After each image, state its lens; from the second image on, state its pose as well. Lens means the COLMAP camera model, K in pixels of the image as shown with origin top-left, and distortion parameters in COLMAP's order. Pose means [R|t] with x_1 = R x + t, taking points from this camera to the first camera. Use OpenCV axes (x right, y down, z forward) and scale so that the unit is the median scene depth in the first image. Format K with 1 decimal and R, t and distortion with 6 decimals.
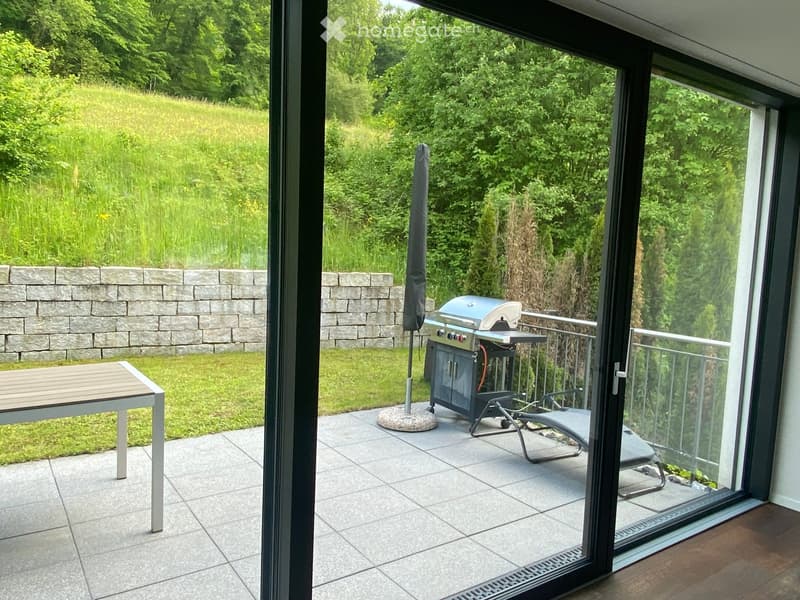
lens RADIAL K [[598.6, 0, 408.4], [0, 598.6, 299.3], [0, 0, 1]] dist [0.050542, -0.089210]
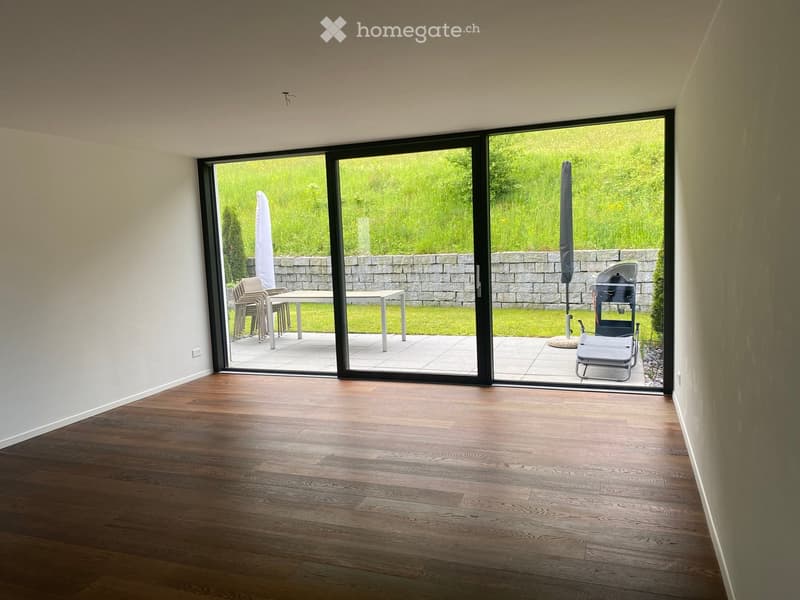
lens RADIAL K [[598.6, 0, 408.4], [0, 598.6, 299.3], [0, 0, 1]] dist [0.050542, -0.089210]
pose [[0.543631, 0.026789, -0.838897, 0.697536], [-0.014083, 0.999641, 0.022796, 0.039193], [0.839206, -0.000578, 0.543813, -0.089326]]
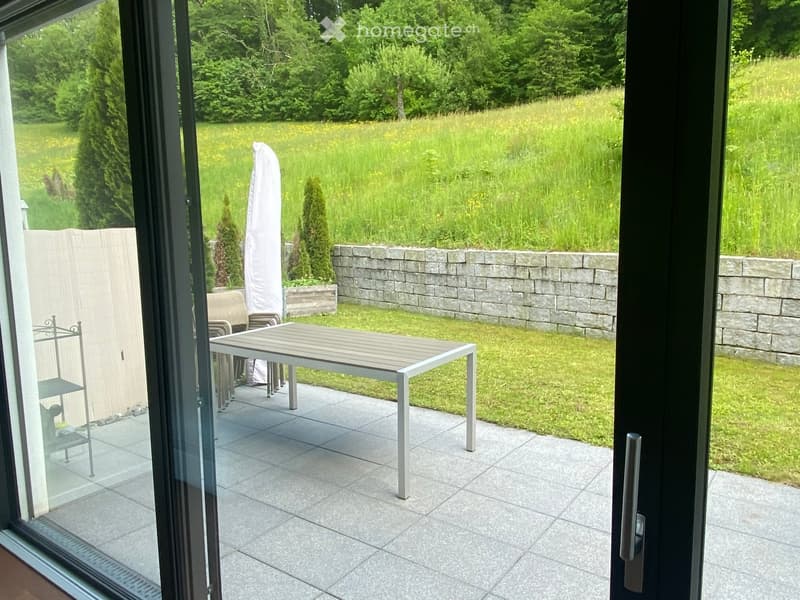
lens RADIAL K [[598.6, 0, 408.4], [0, 598.6, 299.3], [0, 0, 1]] dist [0.050542, -0.089210]
pose [[0.296191, 0.078268, -0.951917, 0.246928], [-0.061332, 0.996139, 0.062821, -0.016324], [0.953158, 0.039776, 0.299847, 0.283647]]
